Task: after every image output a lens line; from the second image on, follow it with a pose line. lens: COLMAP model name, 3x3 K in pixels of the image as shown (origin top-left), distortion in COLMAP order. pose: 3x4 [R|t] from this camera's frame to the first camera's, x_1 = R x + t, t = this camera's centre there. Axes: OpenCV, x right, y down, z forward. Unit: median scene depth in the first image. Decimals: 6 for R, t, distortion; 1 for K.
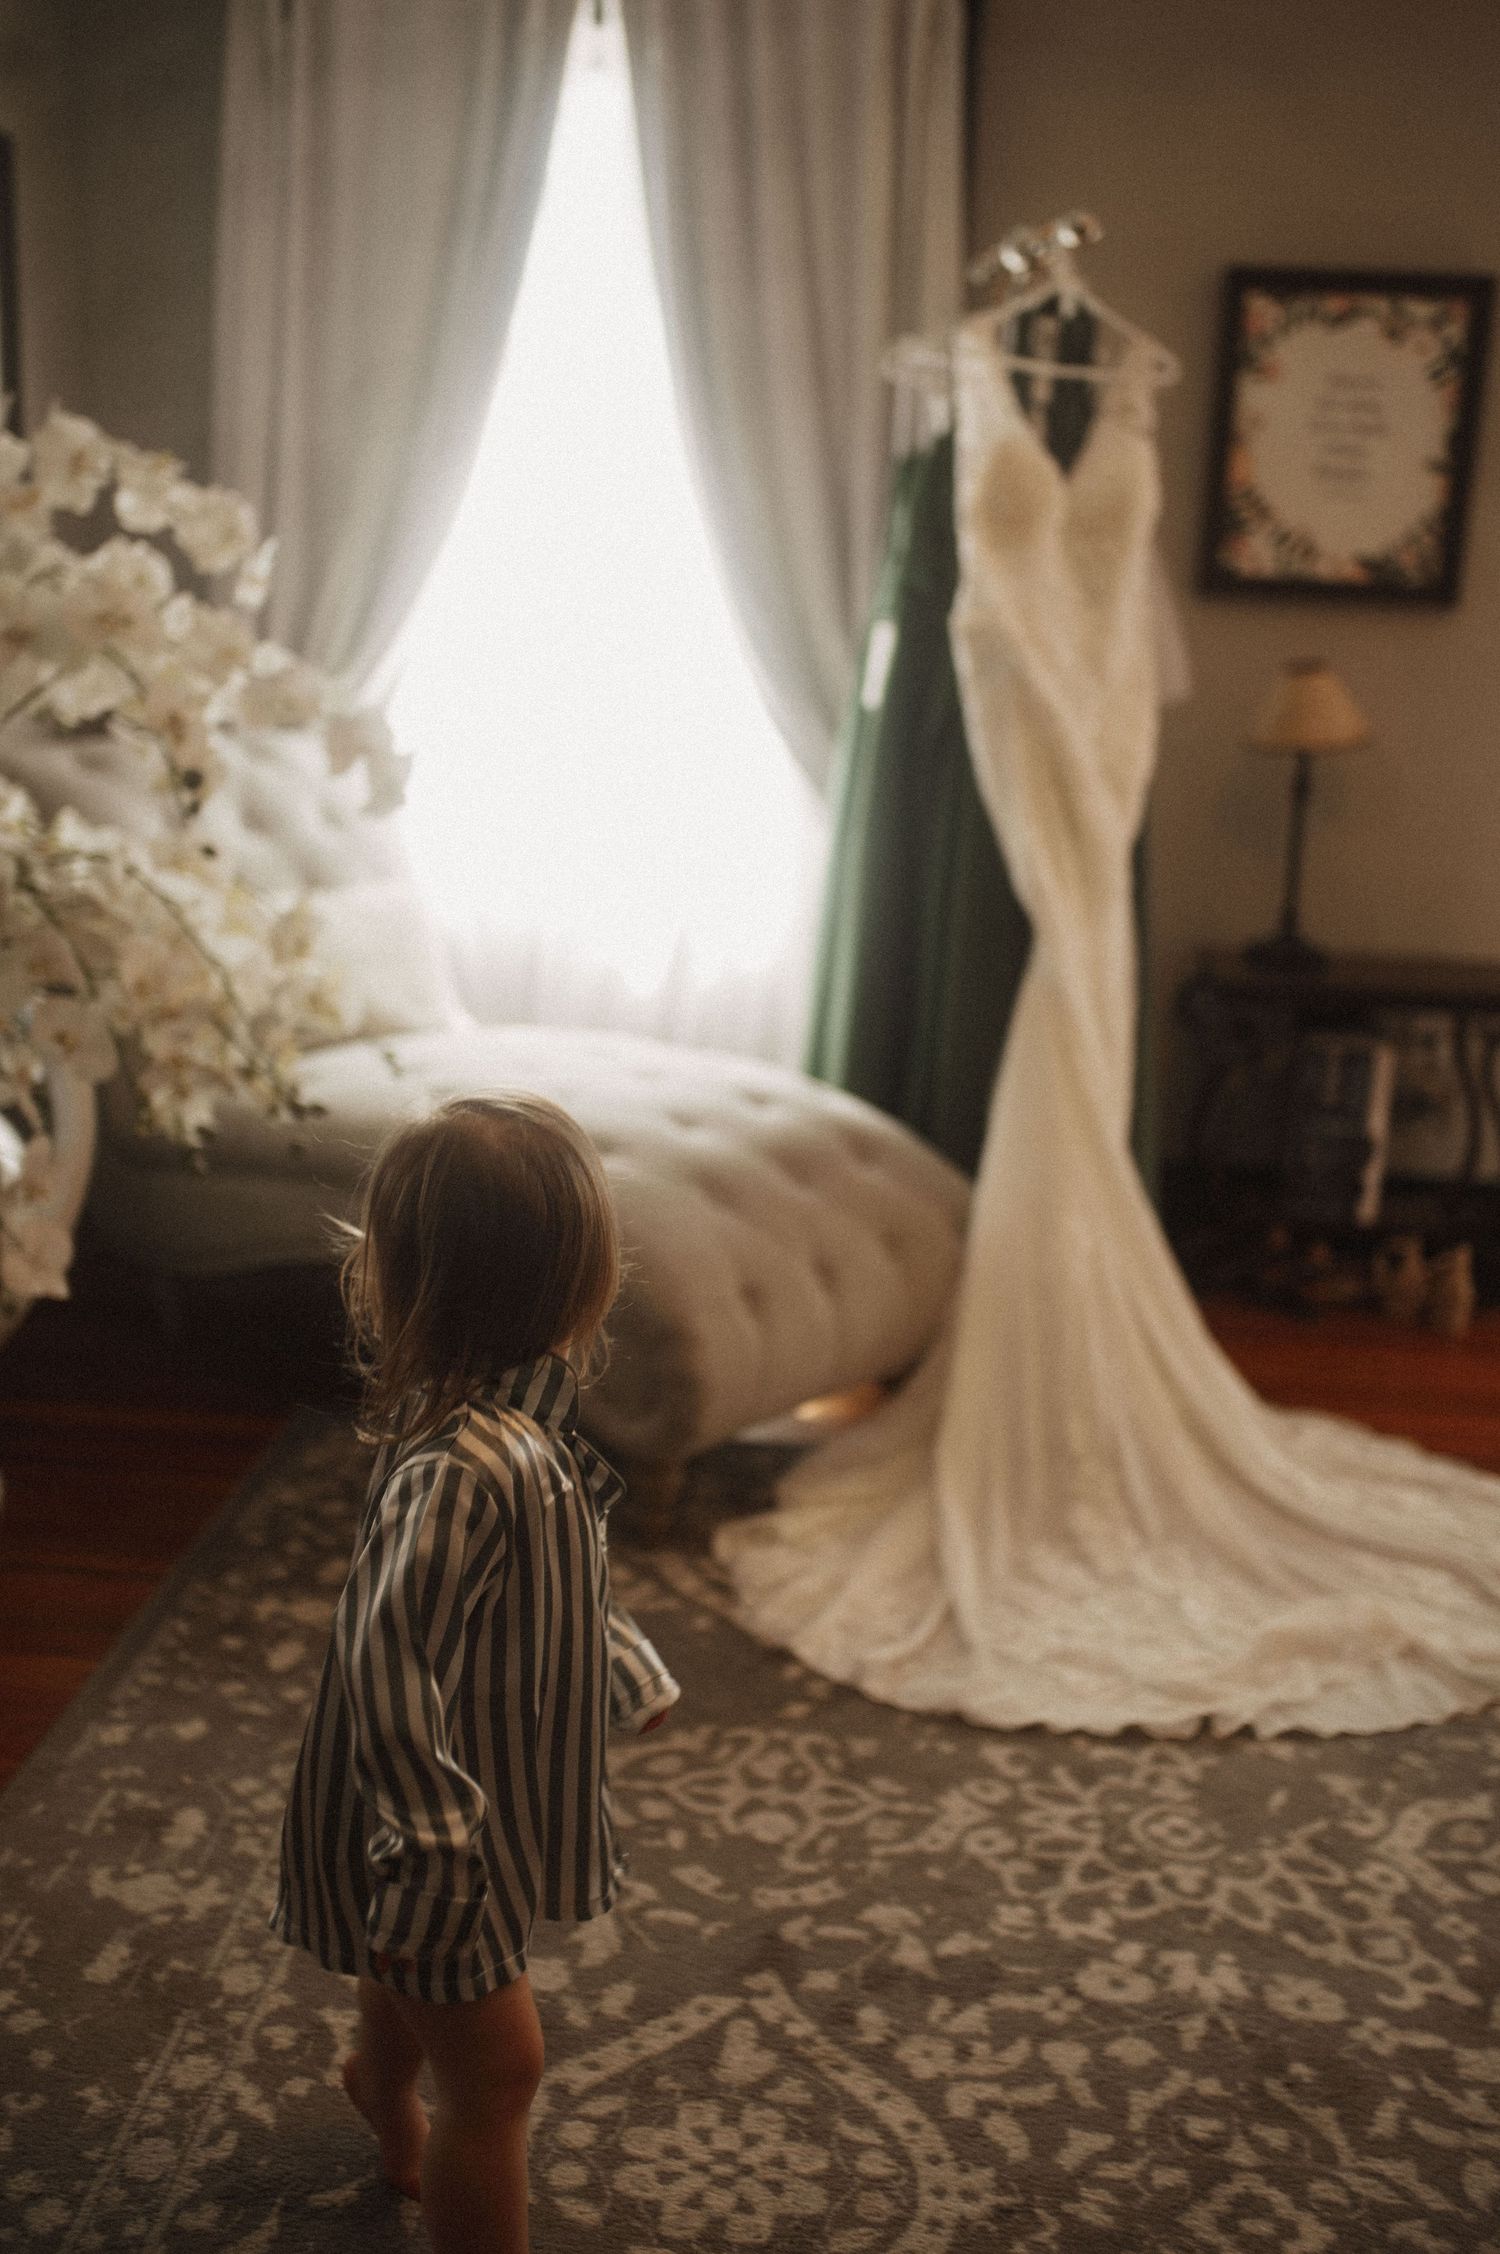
lens RADIAL K [[2210.0, 0, 750.0], [0, 2210.0, 1127.0], [0, 0, 1]] dist [-0.012913, 0.008156]
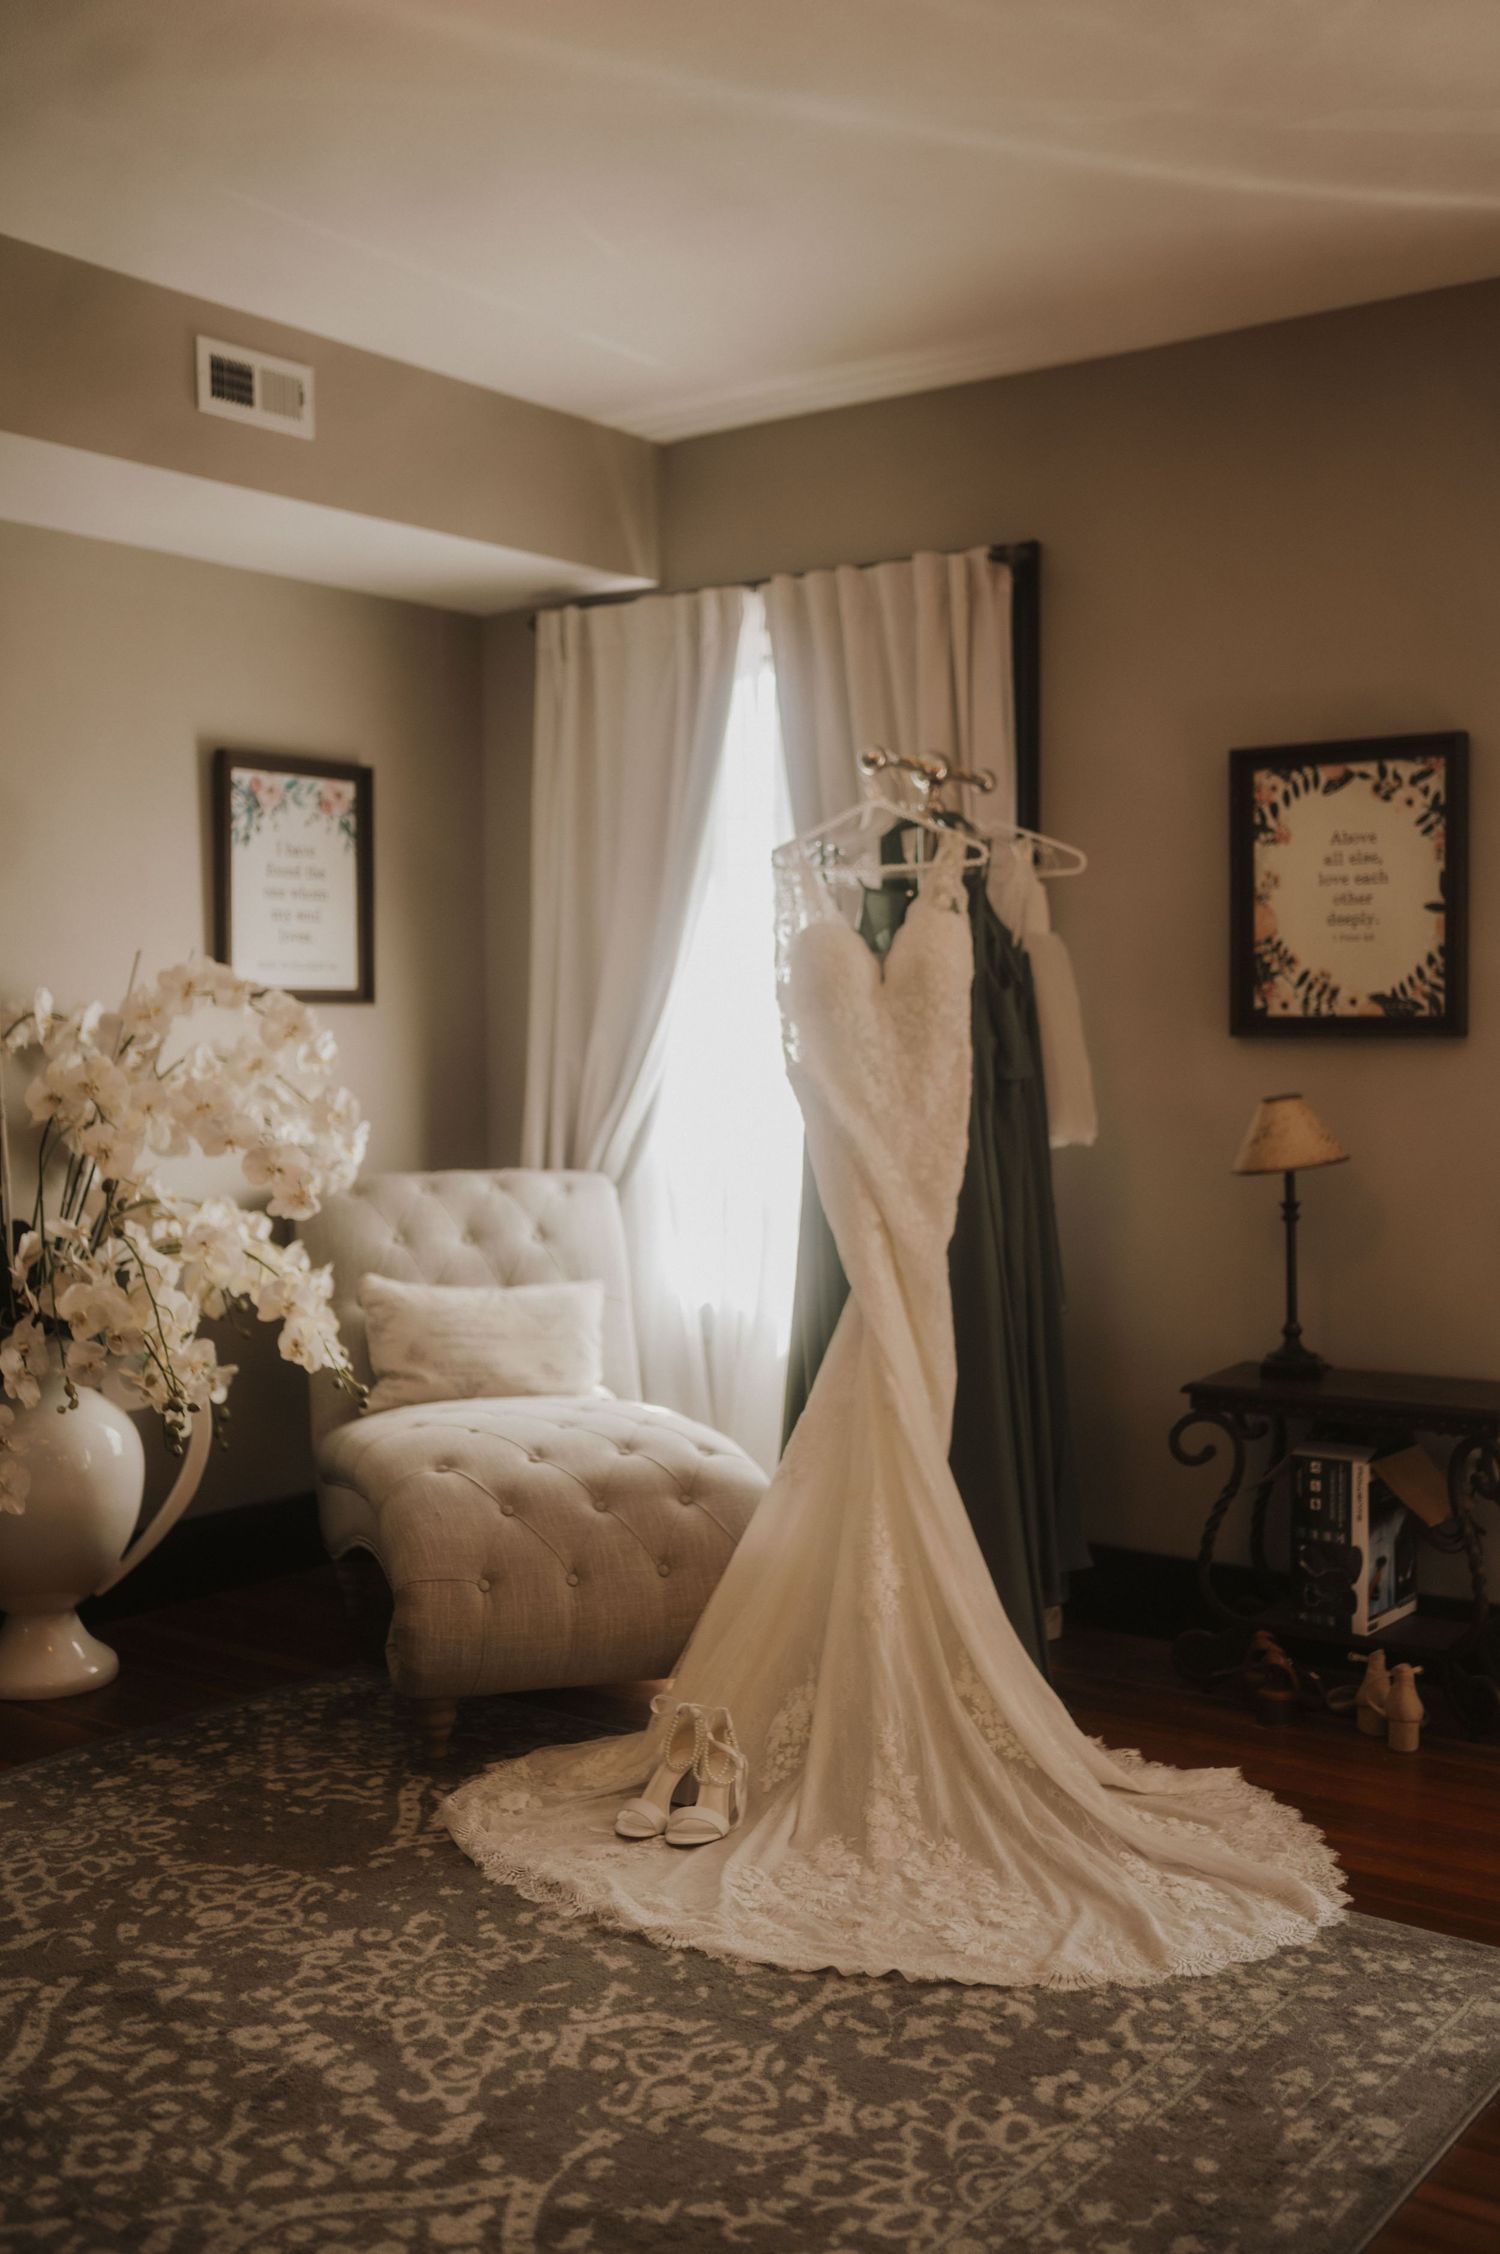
lens RADIAL K [[2347.3, 0, 750.0], [0, 2347.3, 1127.0], [0, 0, 1]] dist [-0.005512, 0.007515]
pose [[0.819258, -0.025523, -0.572857, 0.897417], [-0.098371, 0.977943, -0.184255, 0.053864], [0.564924, 0.207304, 0.798677, -0.071562]]
